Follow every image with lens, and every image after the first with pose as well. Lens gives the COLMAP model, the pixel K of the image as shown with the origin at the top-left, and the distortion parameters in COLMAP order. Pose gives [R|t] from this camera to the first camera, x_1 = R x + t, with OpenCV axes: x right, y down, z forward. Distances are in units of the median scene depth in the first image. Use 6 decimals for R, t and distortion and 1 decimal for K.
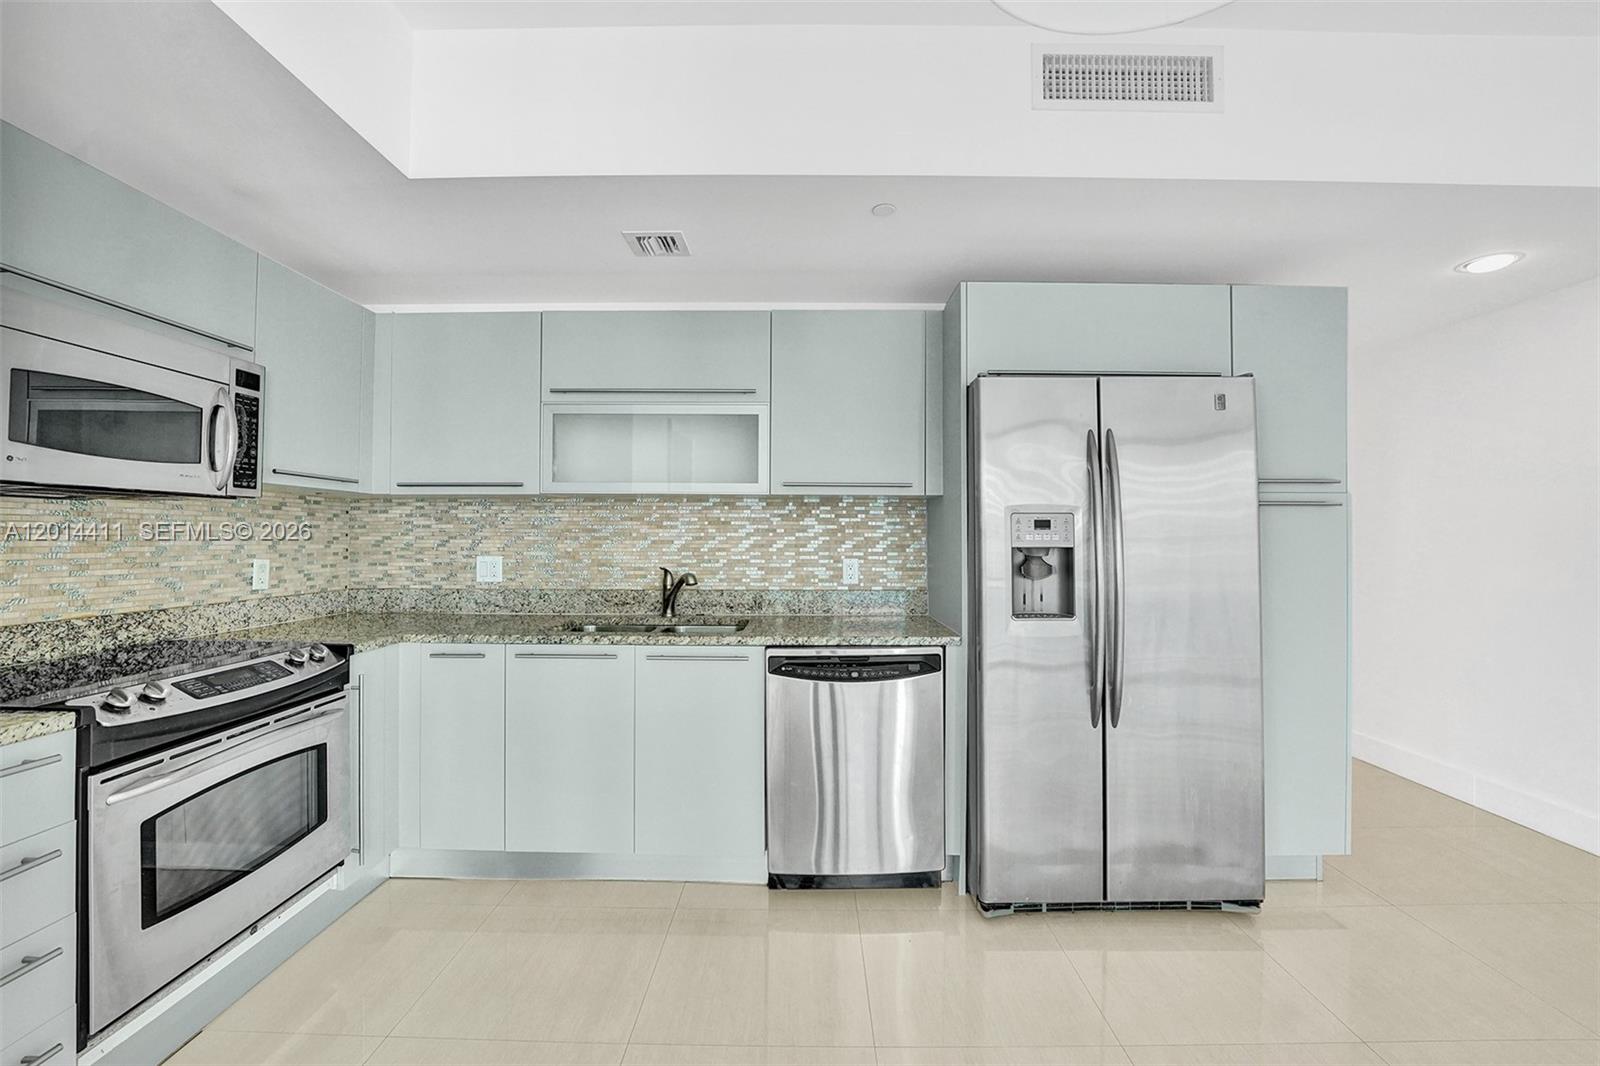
lens RADIAL K [[663.9, 0, 800.6], [0, 663.9, 528.4], [0, 0, 1]] dist [-0.023506, 0.001042]
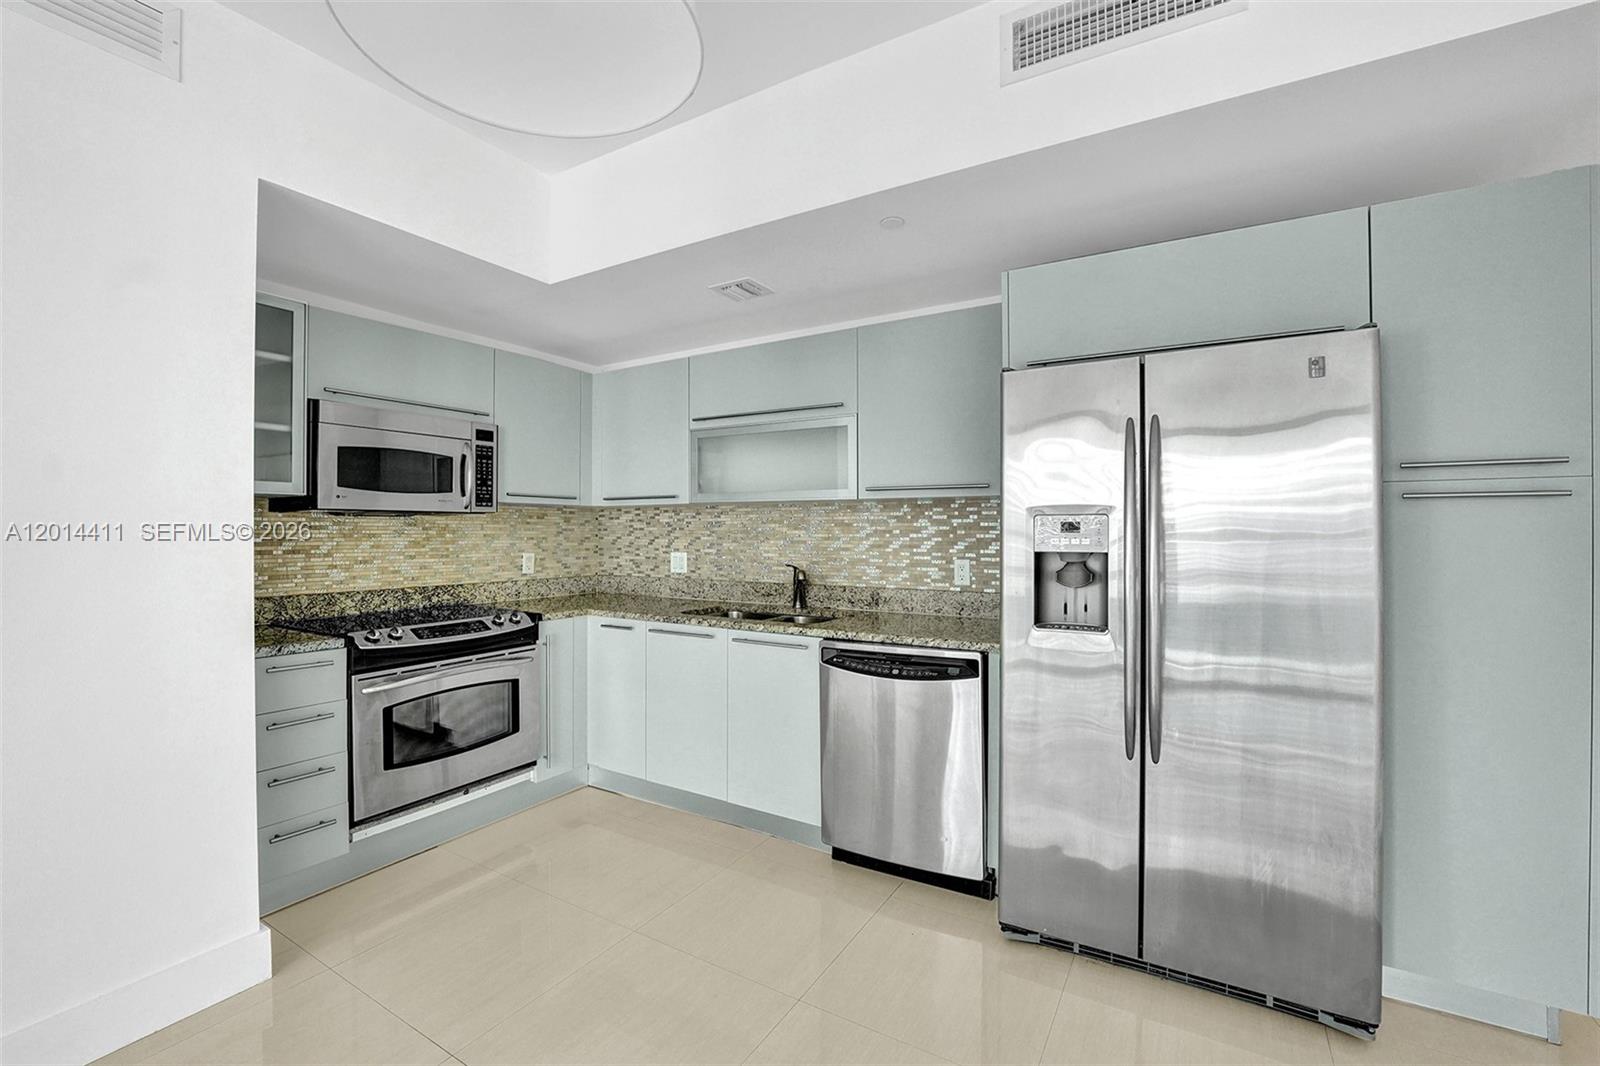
lens RADIAL K [[663.9, 0, 819.1], [0, 663.9, 530.9], [0, 0, 1]] dist [-0.023506, 0.001042]
pose [[0.868826, -0.002141, -0.495112, 0.495857], [0.007516, 0.999932, 0.008864, -0.010711], [0.495060, -0.011423, 0.868784, 0.040037]]
